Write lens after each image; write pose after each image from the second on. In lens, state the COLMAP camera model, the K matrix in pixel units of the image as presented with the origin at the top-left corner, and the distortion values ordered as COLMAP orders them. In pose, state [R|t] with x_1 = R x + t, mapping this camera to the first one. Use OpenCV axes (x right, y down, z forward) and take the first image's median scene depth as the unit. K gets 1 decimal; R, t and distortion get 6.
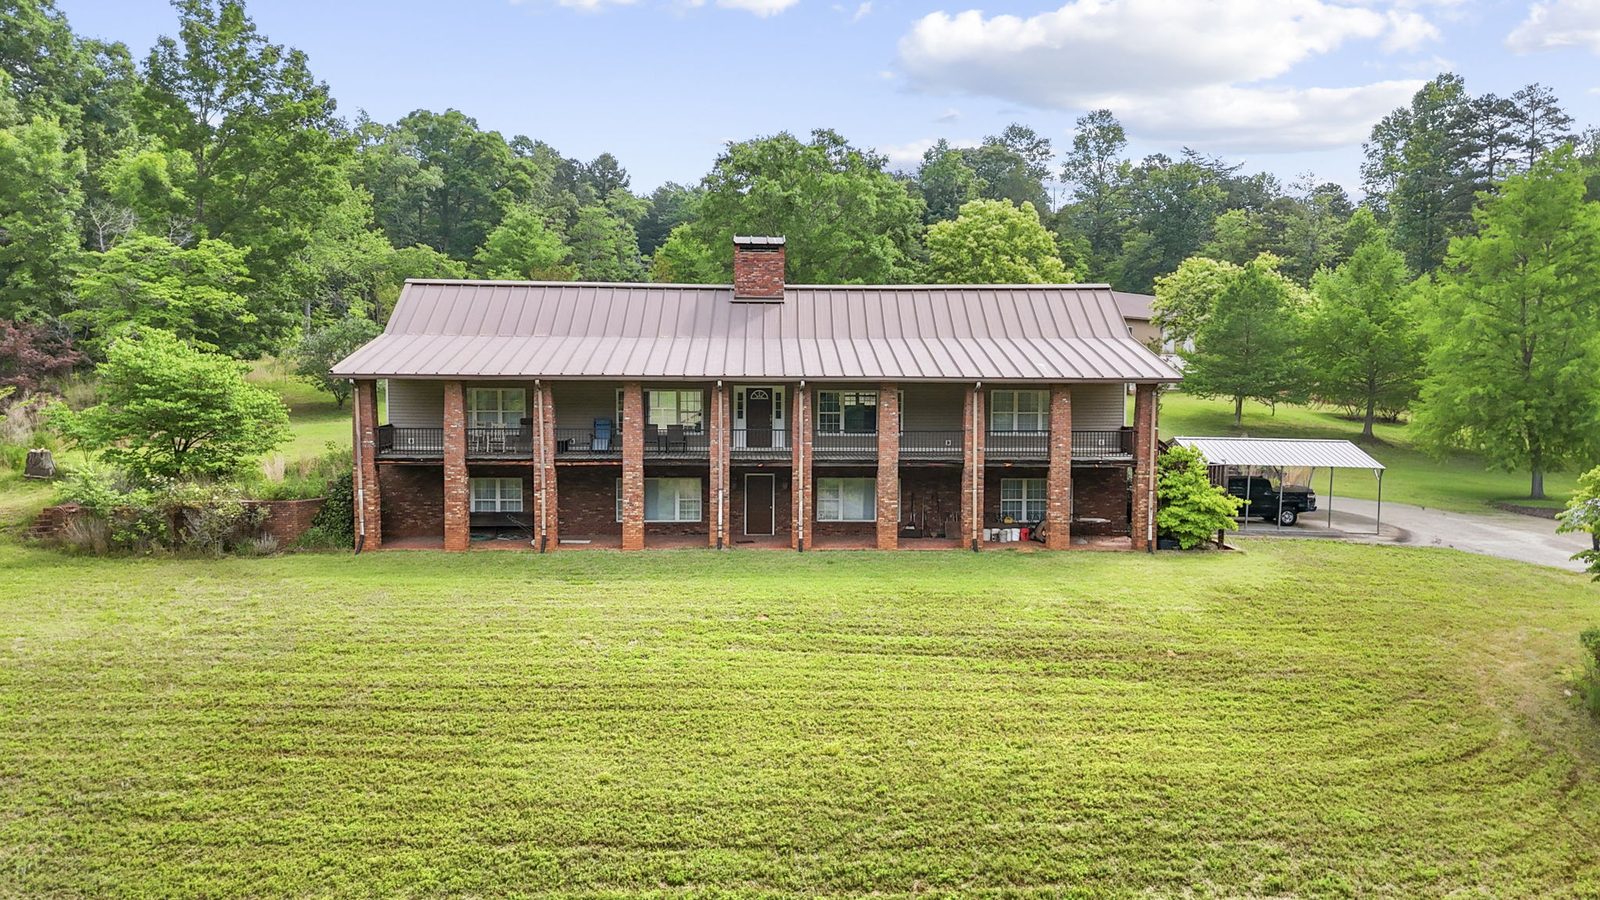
lens RADIAL K [[1170.8, 0, 799.5], [0, 1170.8, 453.7], [0, 0, 1]] dist [0.038674, -0.003120]
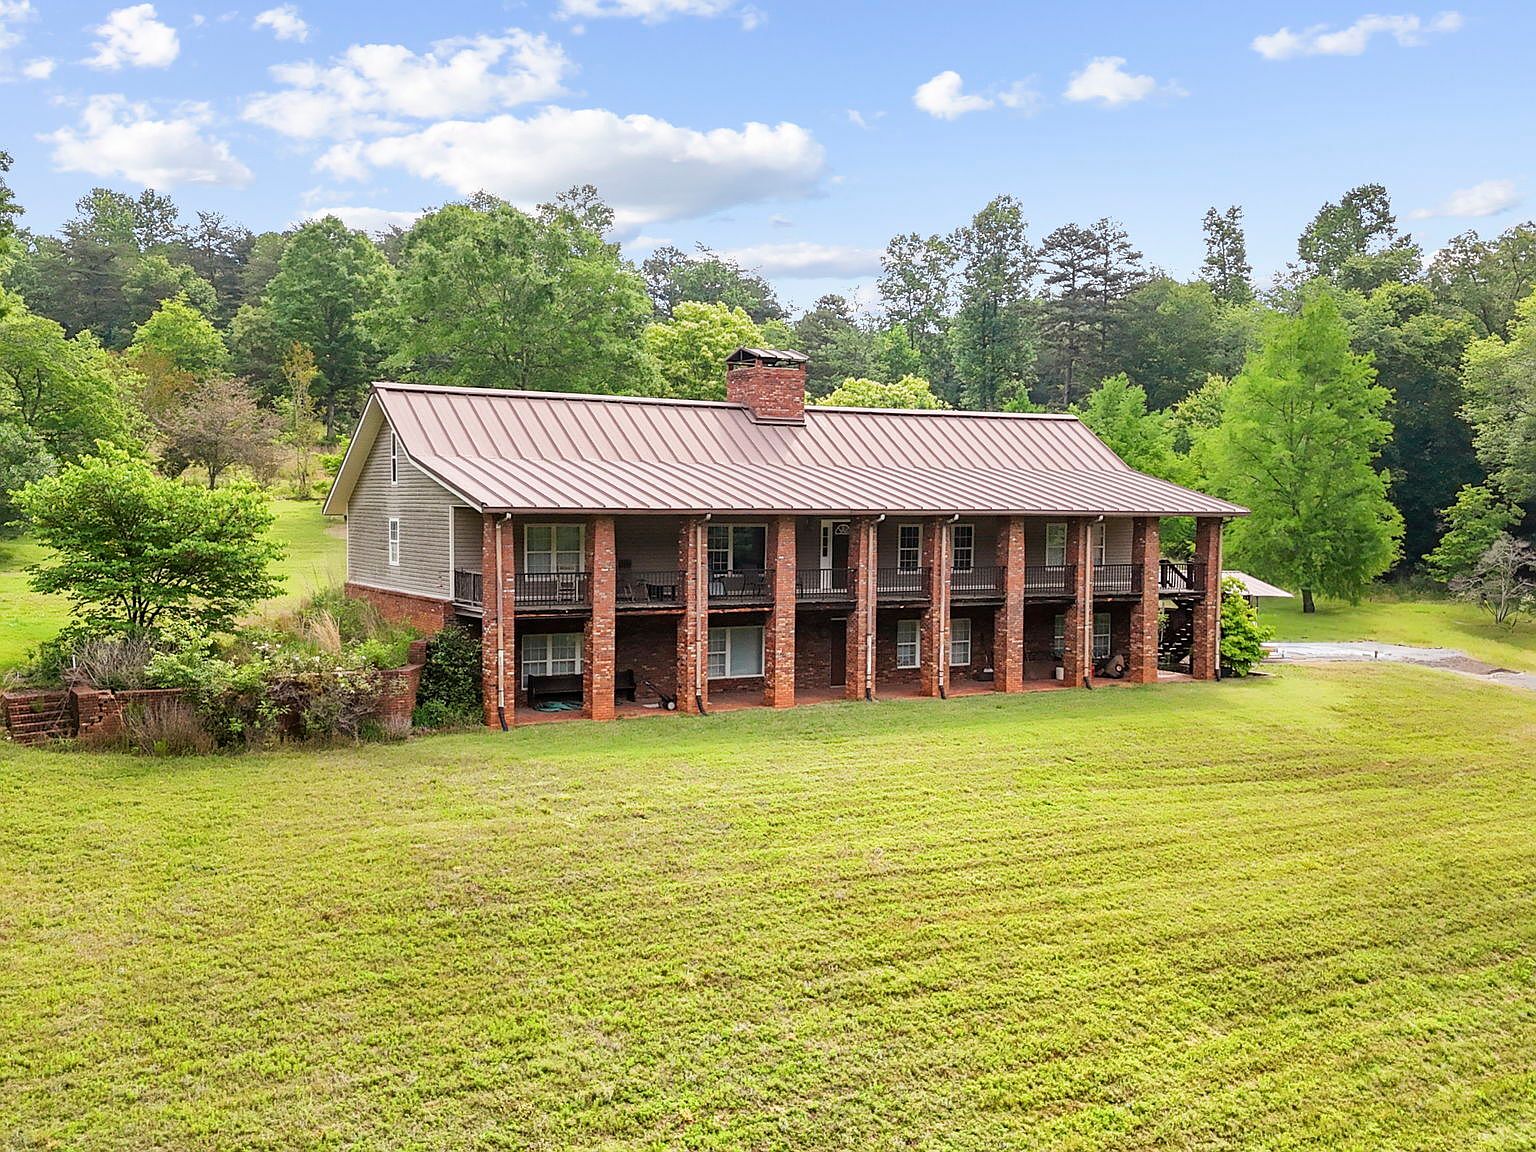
lens RADIAL K [[1517.7, 0, 767.9], [0, 1517.7, 574.0], [0, 0, 1]] dist [0.048706, 0.000000]
pose [[0.882502, -0.018105, 0.469959, -0.614565], [0.027660, 0.999527, -0.013435, -0.002425], [-0.469494, 0.024855, 0.882586, 0.001244]]
